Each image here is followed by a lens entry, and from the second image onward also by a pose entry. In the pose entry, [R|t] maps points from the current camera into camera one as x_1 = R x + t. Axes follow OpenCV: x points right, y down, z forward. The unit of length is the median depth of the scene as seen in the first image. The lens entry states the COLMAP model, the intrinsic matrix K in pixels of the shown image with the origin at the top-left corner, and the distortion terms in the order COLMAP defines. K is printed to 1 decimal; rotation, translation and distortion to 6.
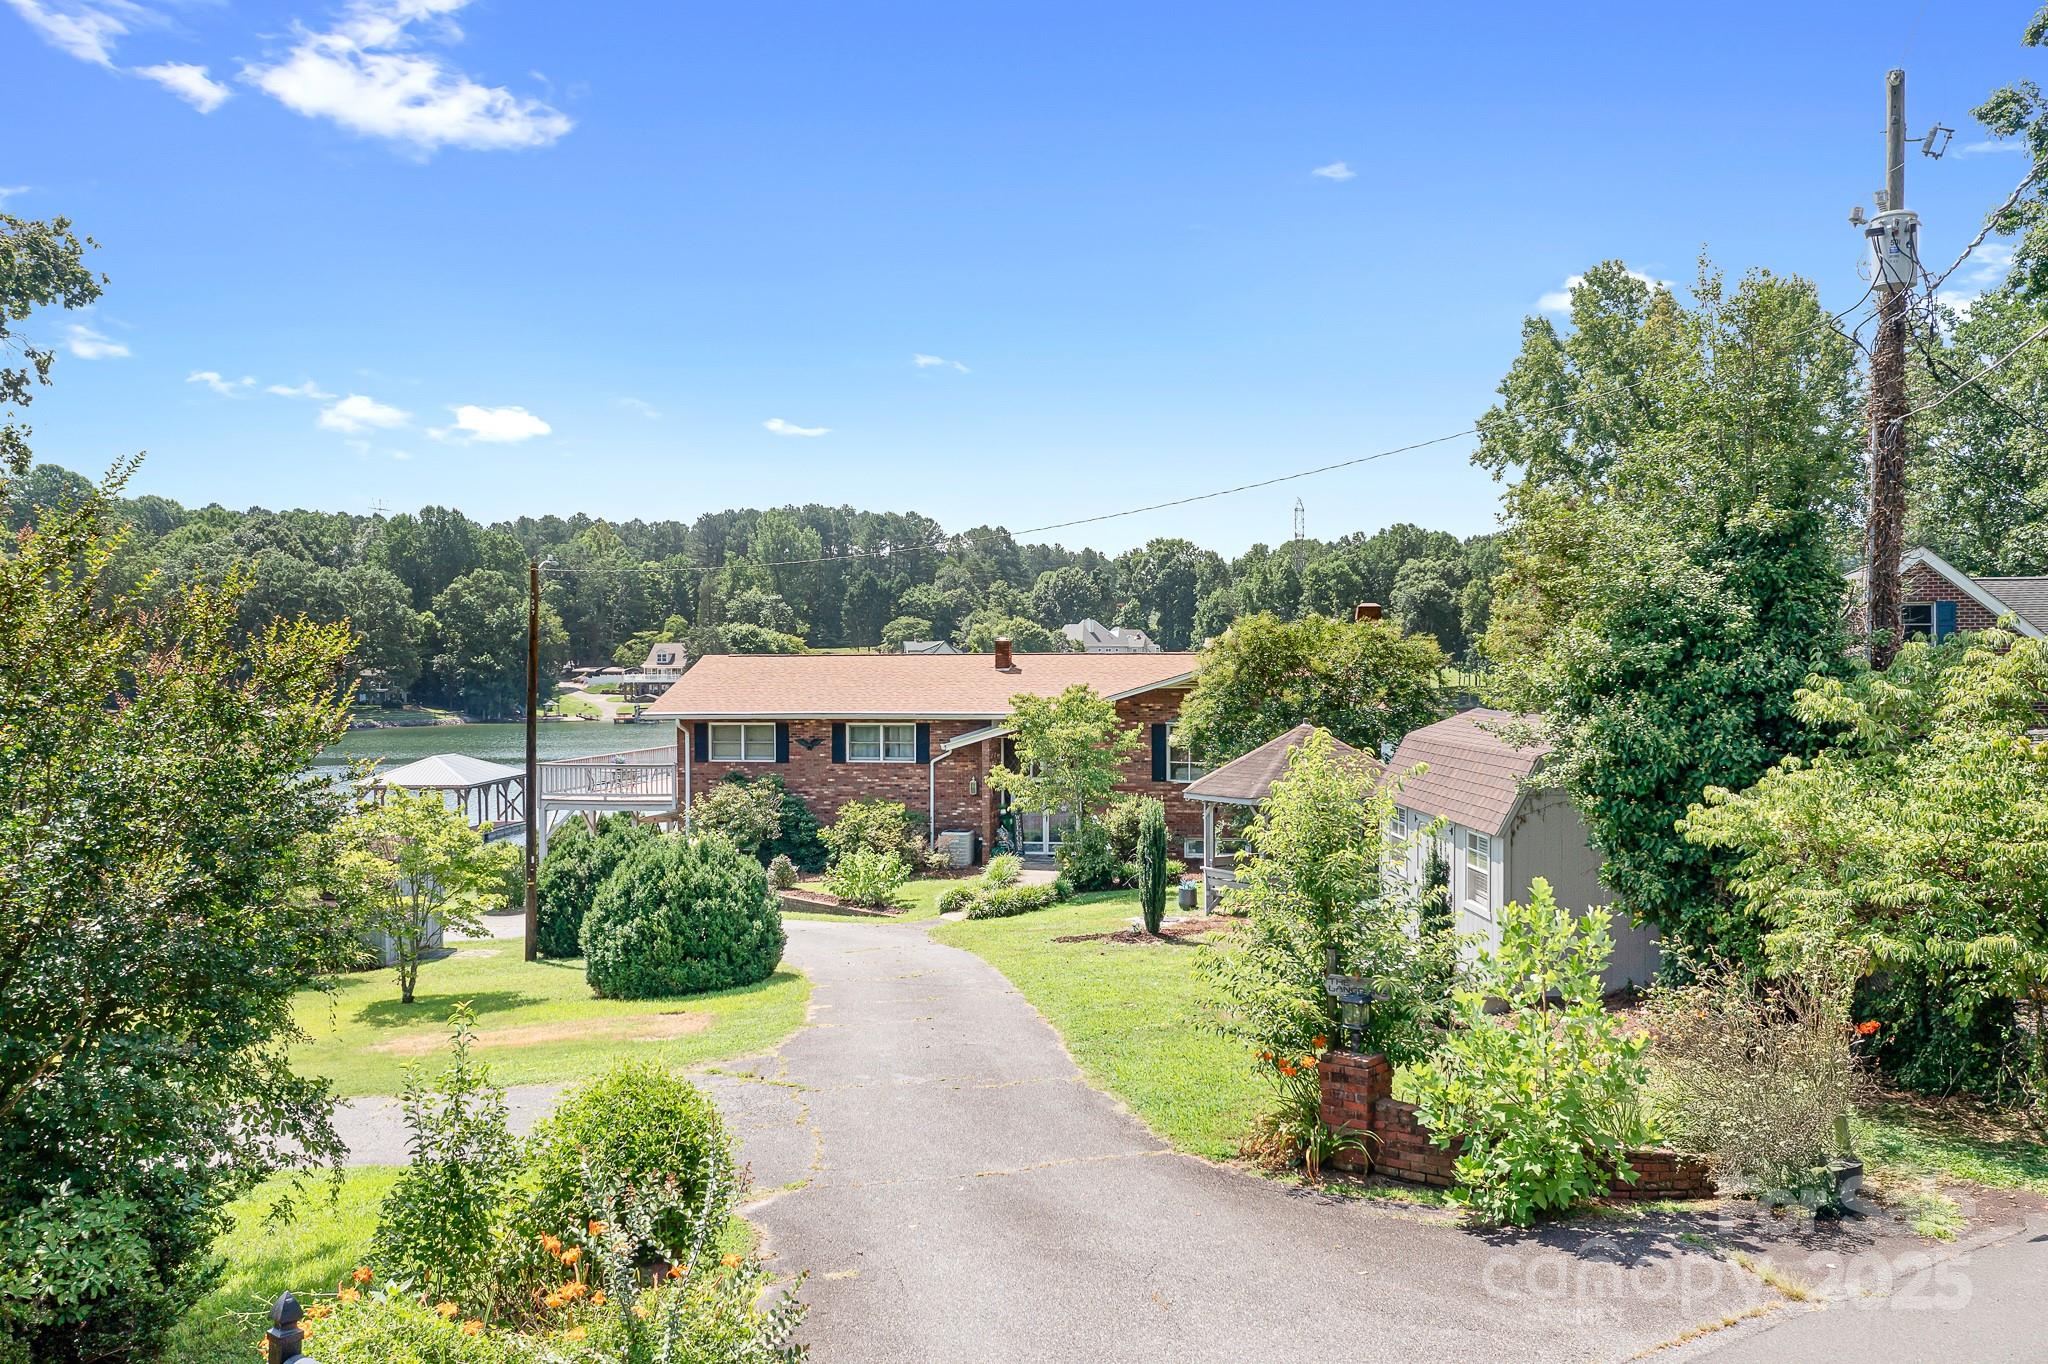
lens RADIAL K [[1621.3, 0, 1018.7], [0, 1621.3, 680.0], [0, 0, 1]] dist [-0.016516, -0.001598]
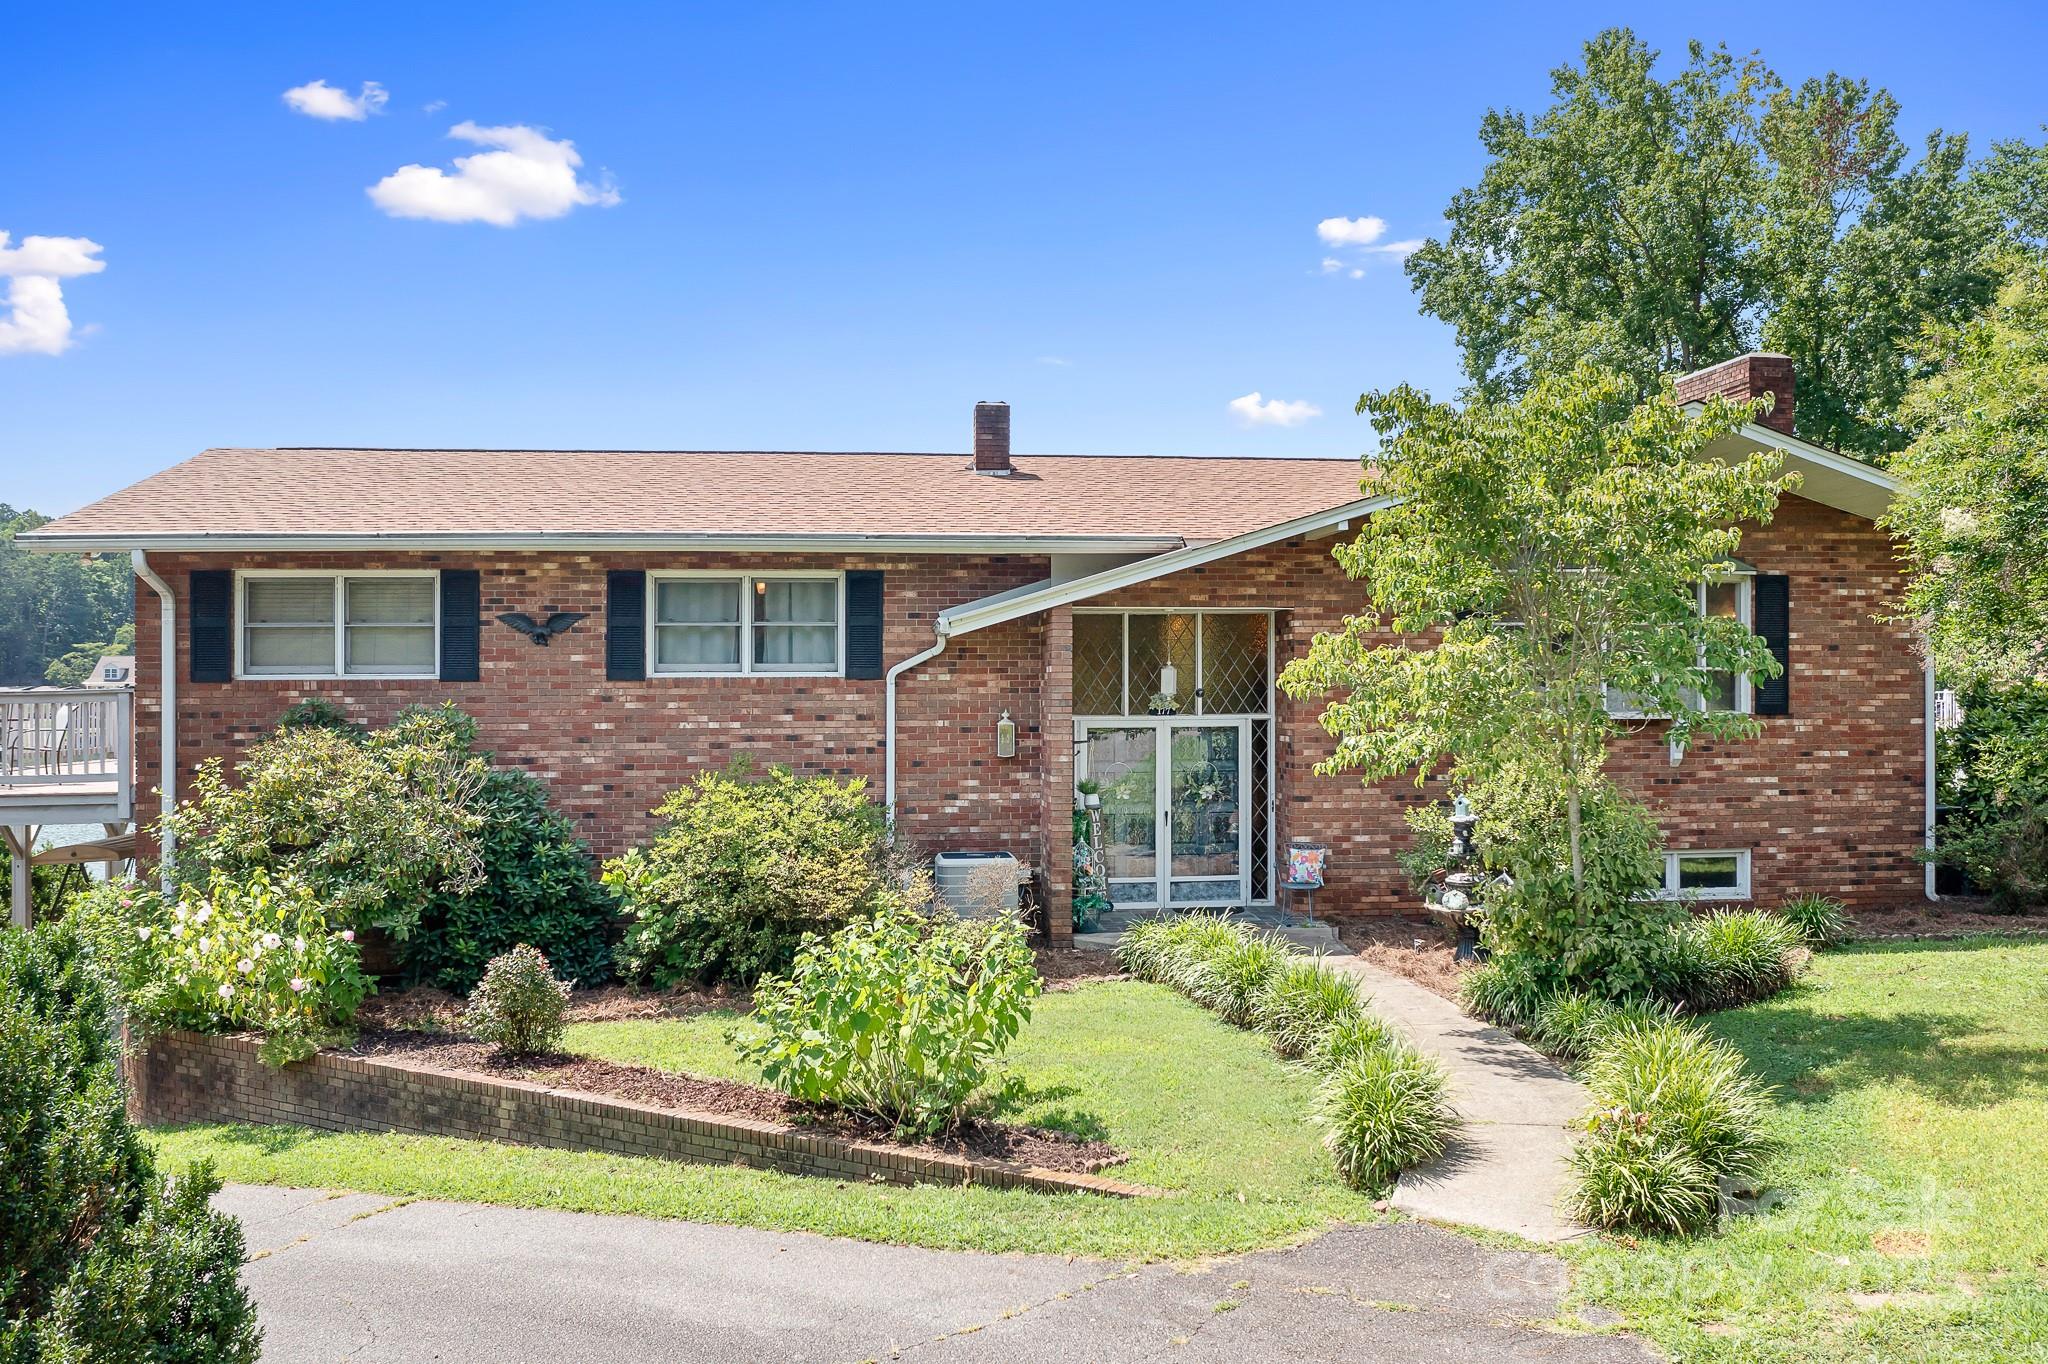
lens RADIAL K [[1630.9, 0, 1020.7], [0, 1630.9, 684.7], [0, 0, 1]] dist [-0.022708, 0.002944]
pose [[0.956973, 0.002362, 0.290169, -0.133936], [0.003148, 0.999823, -0.018522, 0.060215], [-0.290161, 0.018639, 0.956796, 0.629914]]
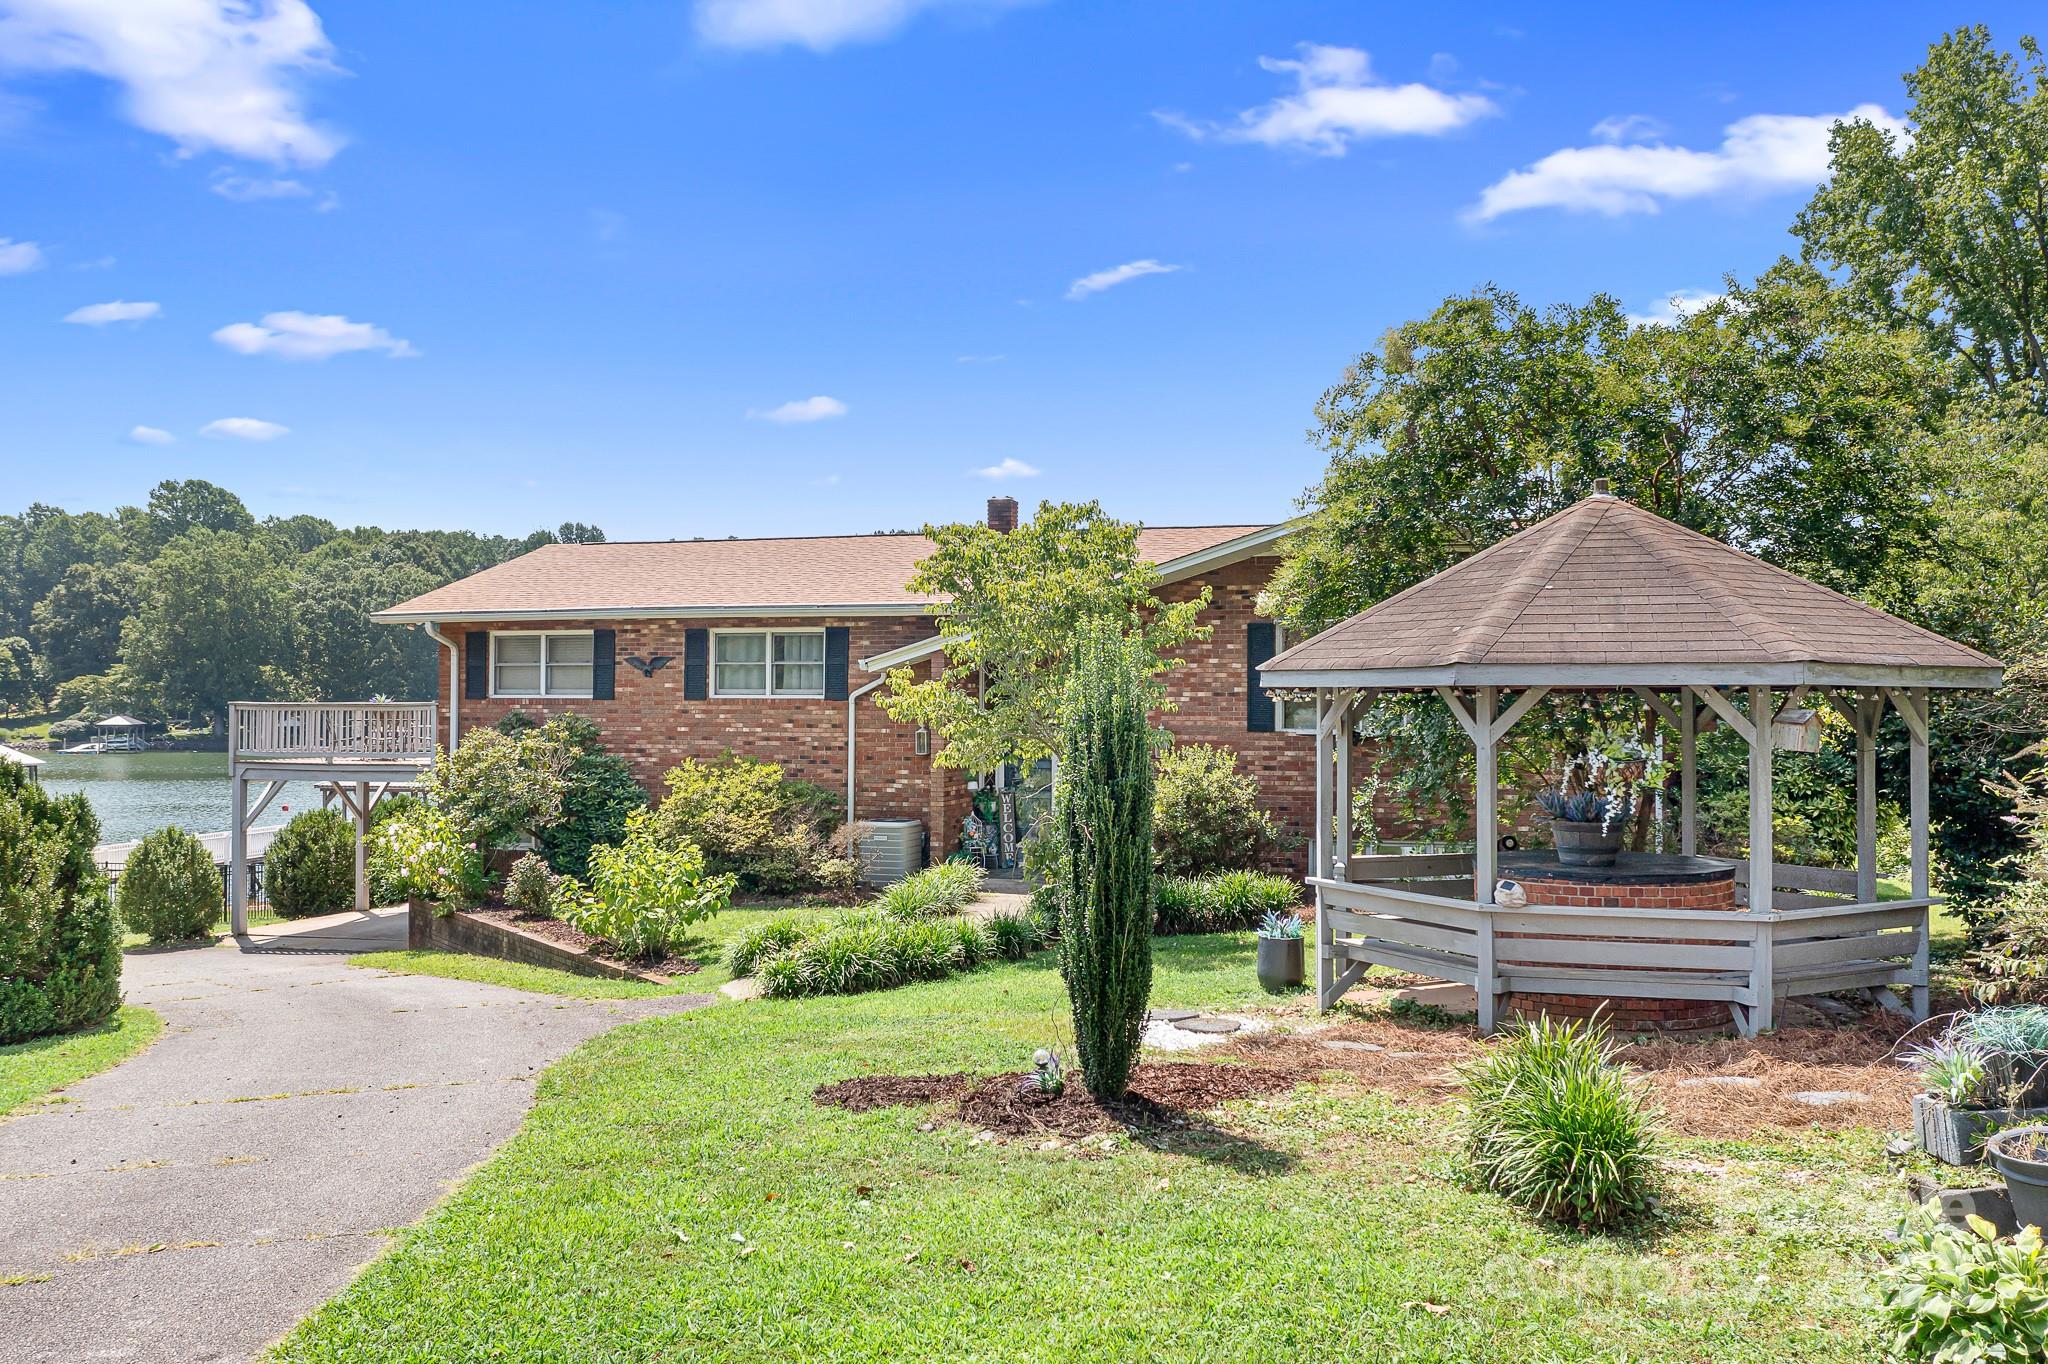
lens RADIAL K [[1621.3, 0, 1018.7], [0, 1621.3, 680.0], [0, 0, 1]] dist [-0.016516, -0.001598]
pose [[0.994575, 0.007810, -0.103728, 0.061140], [-0.010295, 0.999672, -0.023448, 0.057309], [0.103511, 0.024388, 0.994329, 0.452408]]
